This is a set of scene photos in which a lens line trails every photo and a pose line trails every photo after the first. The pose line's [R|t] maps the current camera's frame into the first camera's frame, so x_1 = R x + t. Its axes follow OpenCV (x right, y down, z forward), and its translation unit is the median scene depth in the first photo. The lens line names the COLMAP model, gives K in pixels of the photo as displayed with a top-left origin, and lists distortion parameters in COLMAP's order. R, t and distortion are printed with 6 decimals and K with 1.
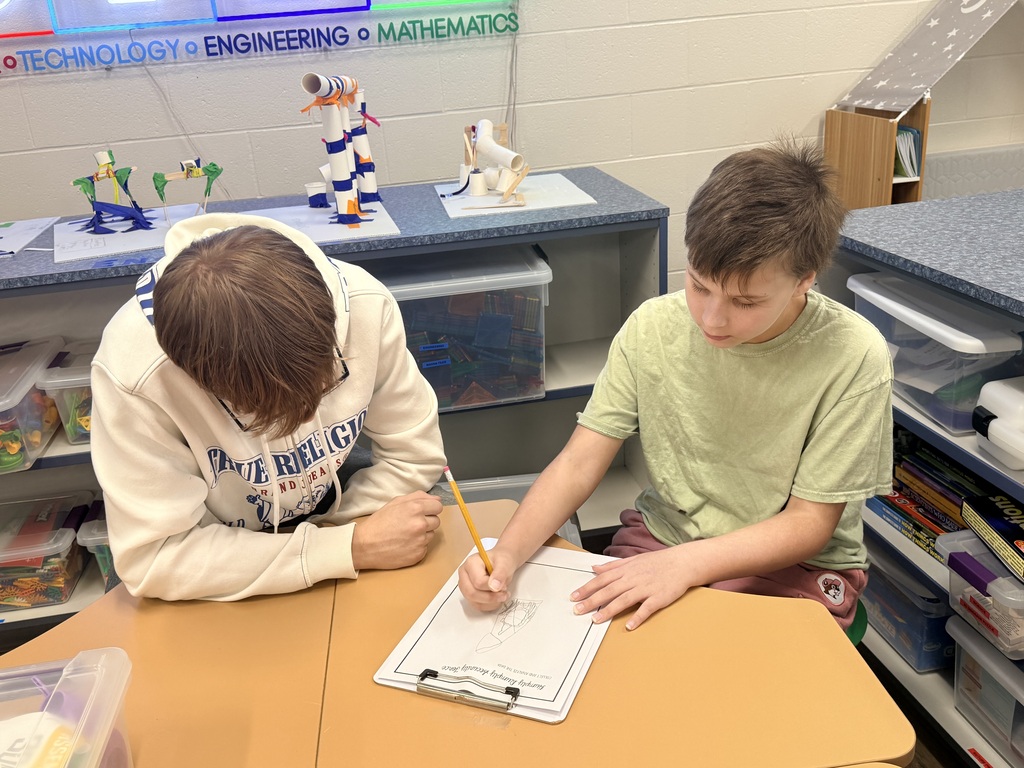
lens RADIAL K [[964.6, 0, 512.1], [0, 964.6, 383.5], [0, 0, 1]] dist [0.025998, 0.000000]
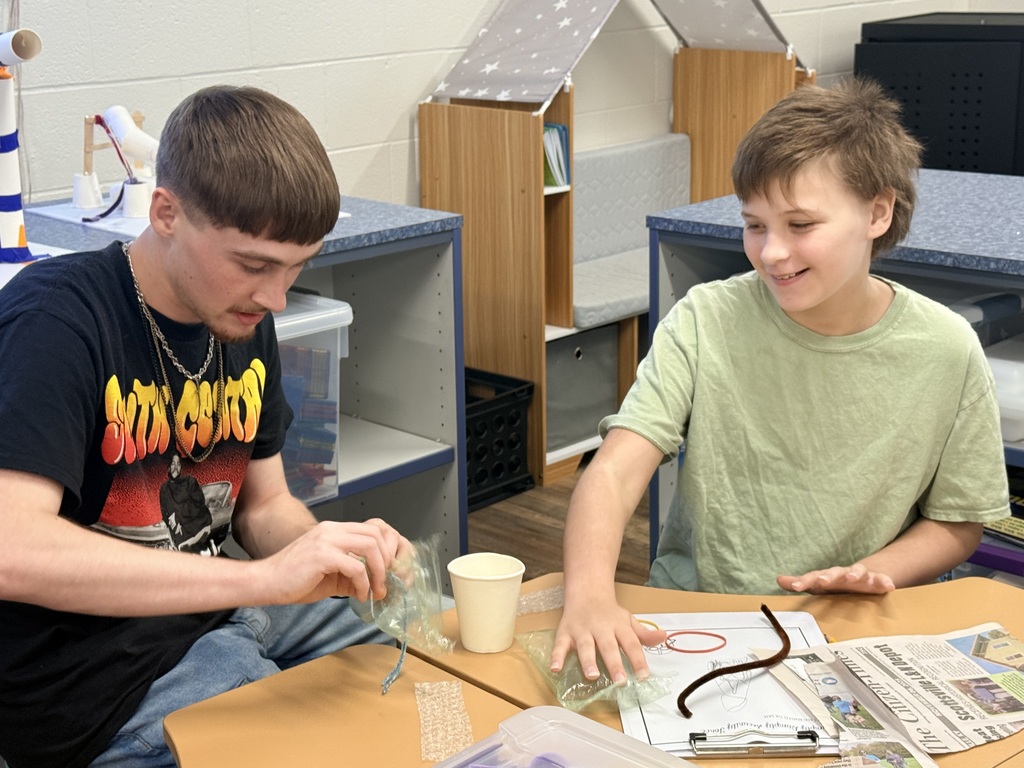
lens RADIAL K [[1667.7, 0, 511.7], [0, 1667.7, 383.9], [0, 0, 1]] dist [0.027669, 0.000000]
pose [[0.838045, -0.095294, 0.537214, -0.340169], [0.161857, 0.983727, -0.077995, 0.034101], [-0.521040, 0.152315, 0.839832, -0.048176]]
